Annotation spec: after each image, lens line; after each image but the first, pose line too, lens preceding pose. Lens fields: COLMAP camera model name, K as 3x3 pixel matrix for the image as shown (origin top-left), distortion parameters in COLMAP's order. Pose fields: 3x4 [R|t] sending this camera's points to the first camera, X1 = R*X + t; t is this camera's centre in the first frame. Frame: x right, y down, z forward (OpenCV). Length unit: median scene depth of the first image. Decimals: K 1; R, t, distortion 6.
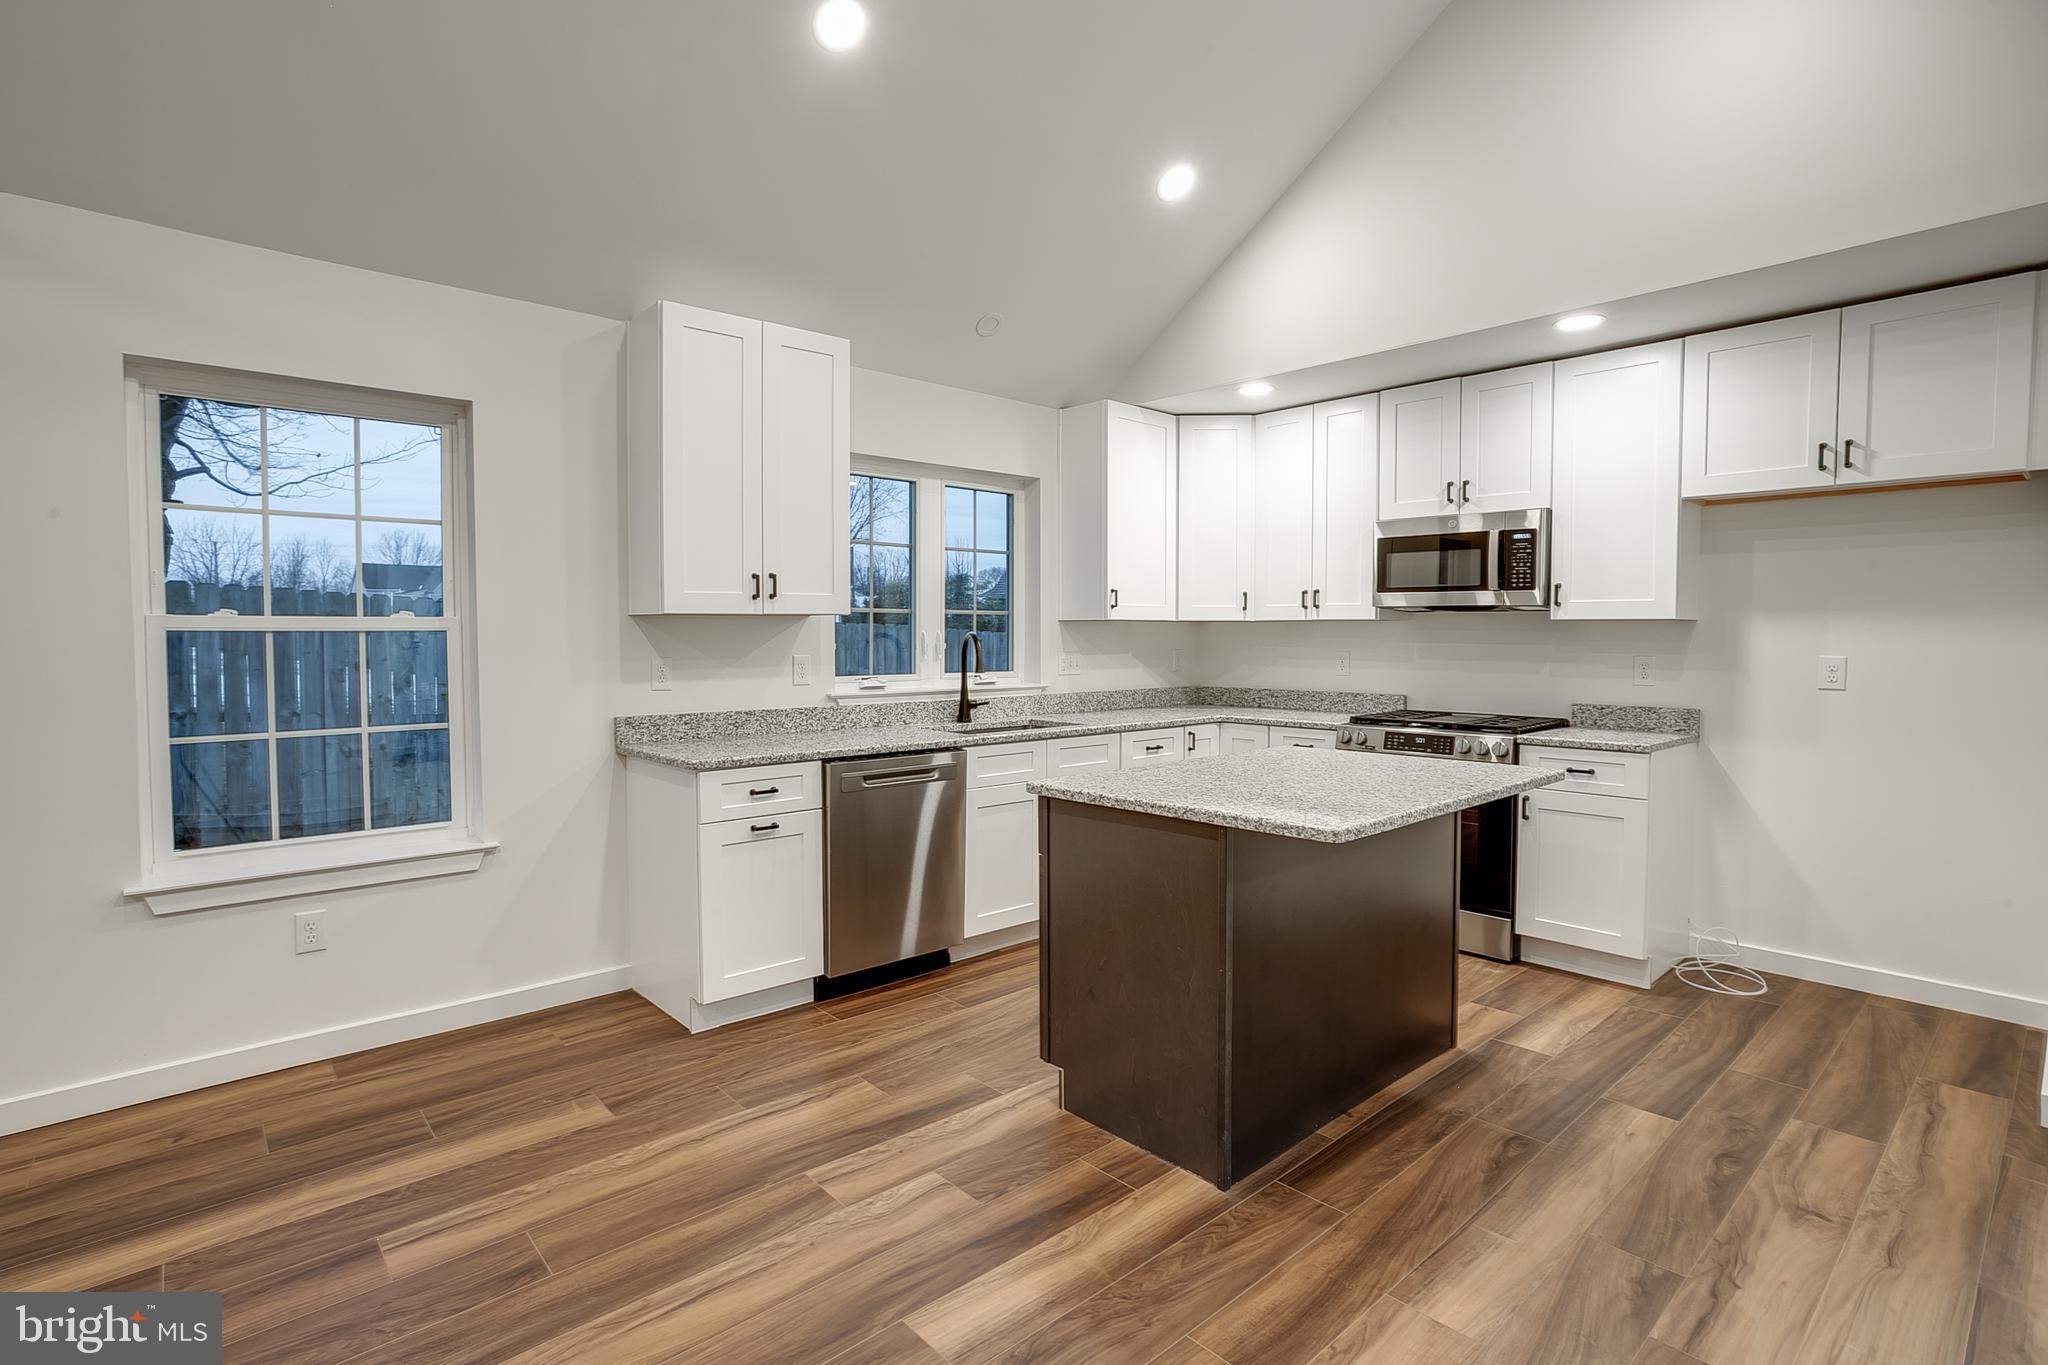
lens RADIAL K [[962.9, 0, 1008.2], [0, 962.9, 683.7], [0, 0, 1]] dist [-0.036822, 0.011742]
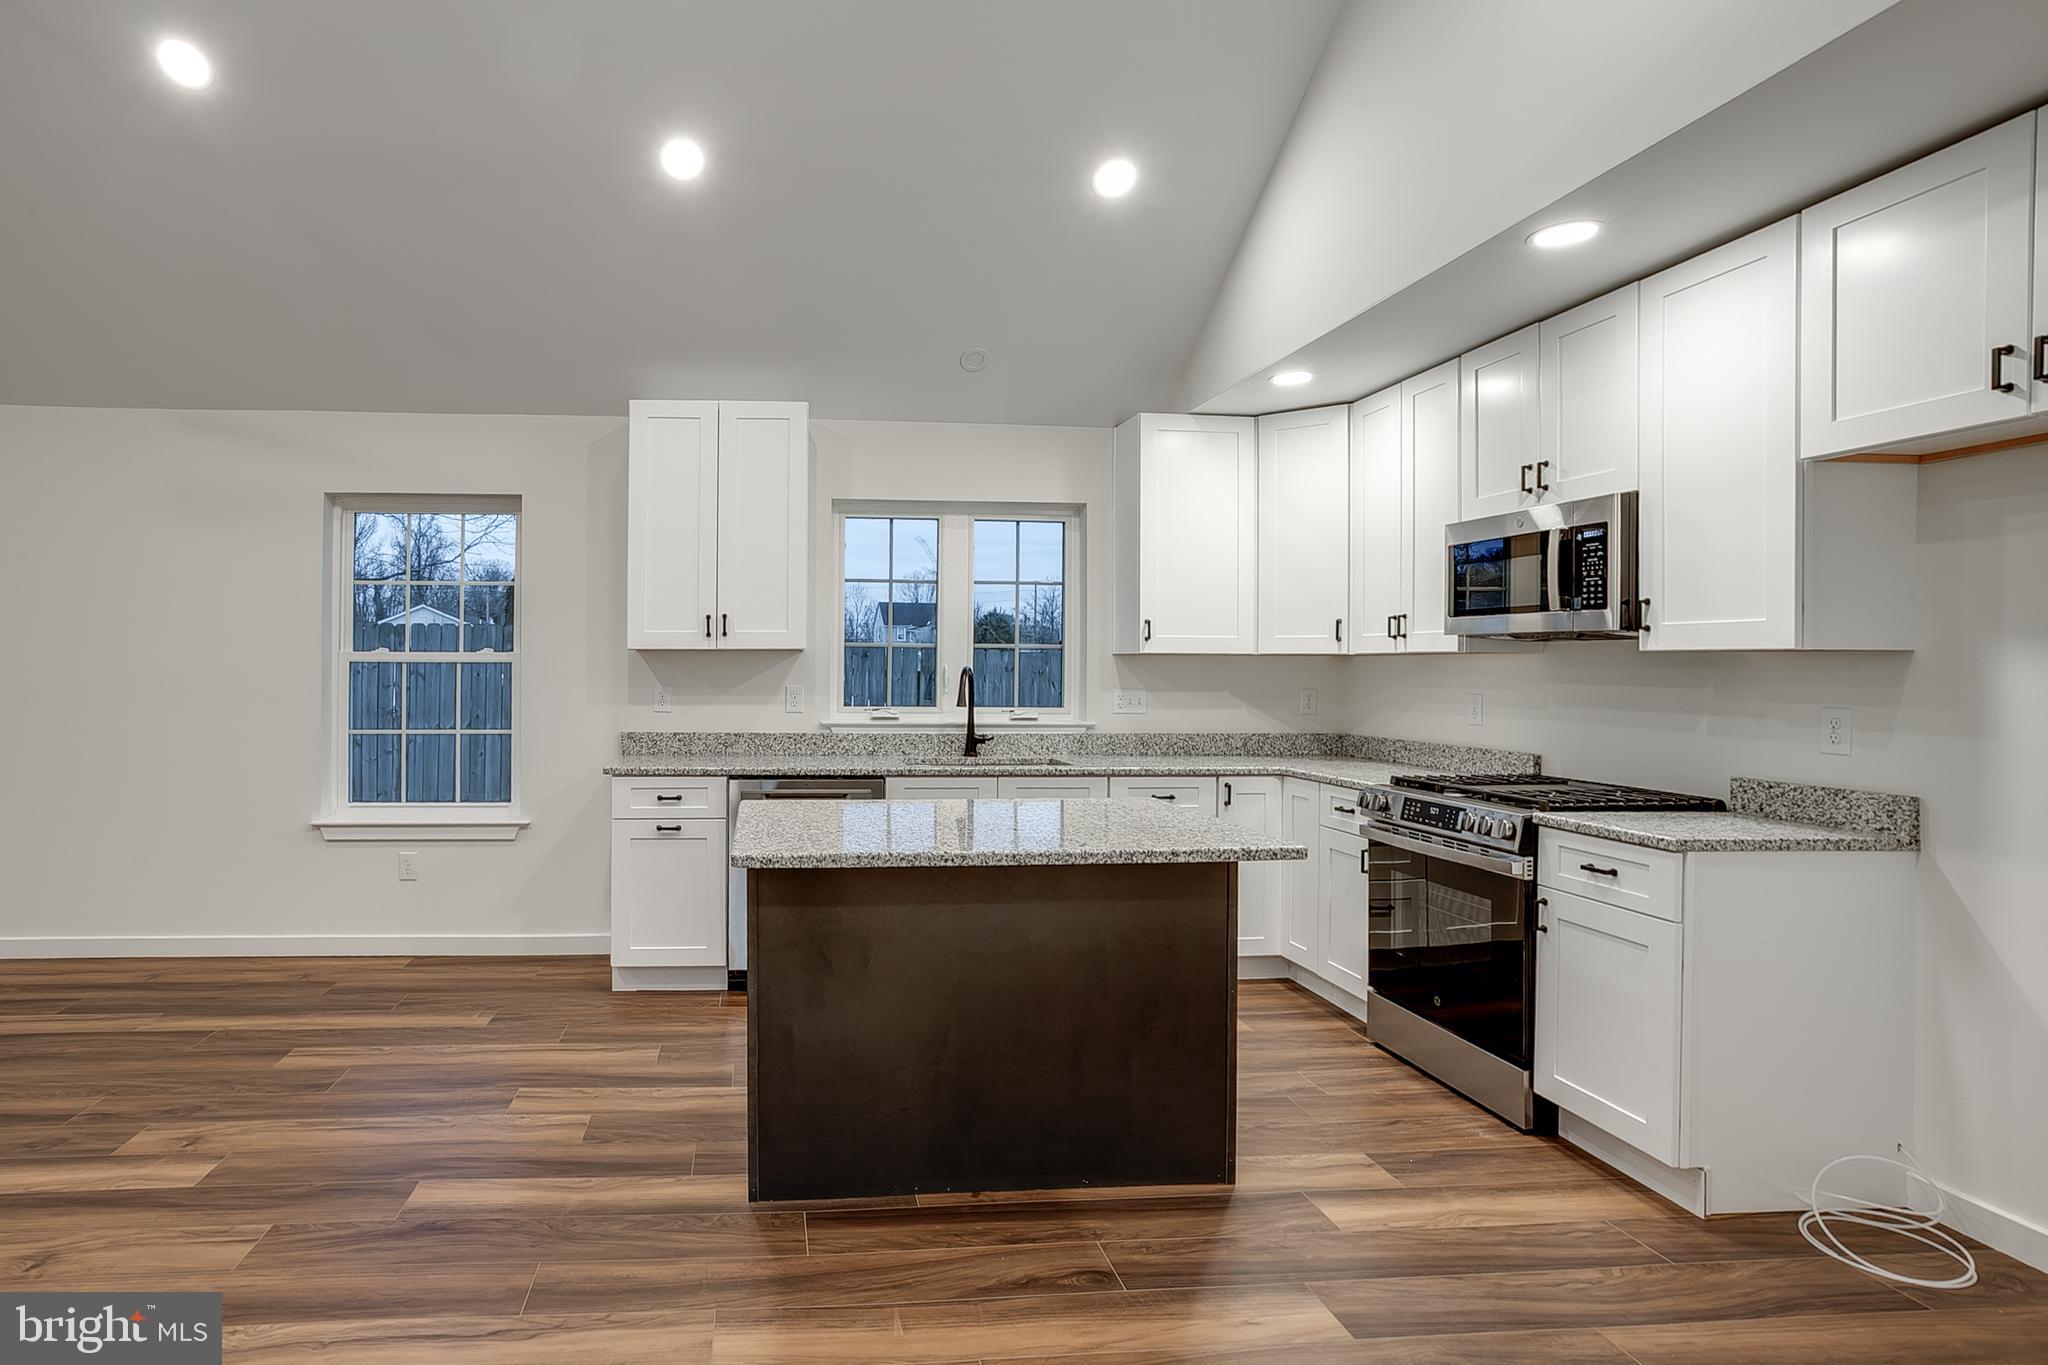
lens RADIAL K [[1032.8, 0, 864.9], [0, 1032.8, 679.4], [0, 0, 1]] dist [-0.036931, 0.006475]
pose [[0.808859, 0.011967, -0.587881, 0.635974], [-0.036248, 0.998906, -0.029540, -0.005528], [0.586884, 0.045203, 0.808408, 0.093786]]
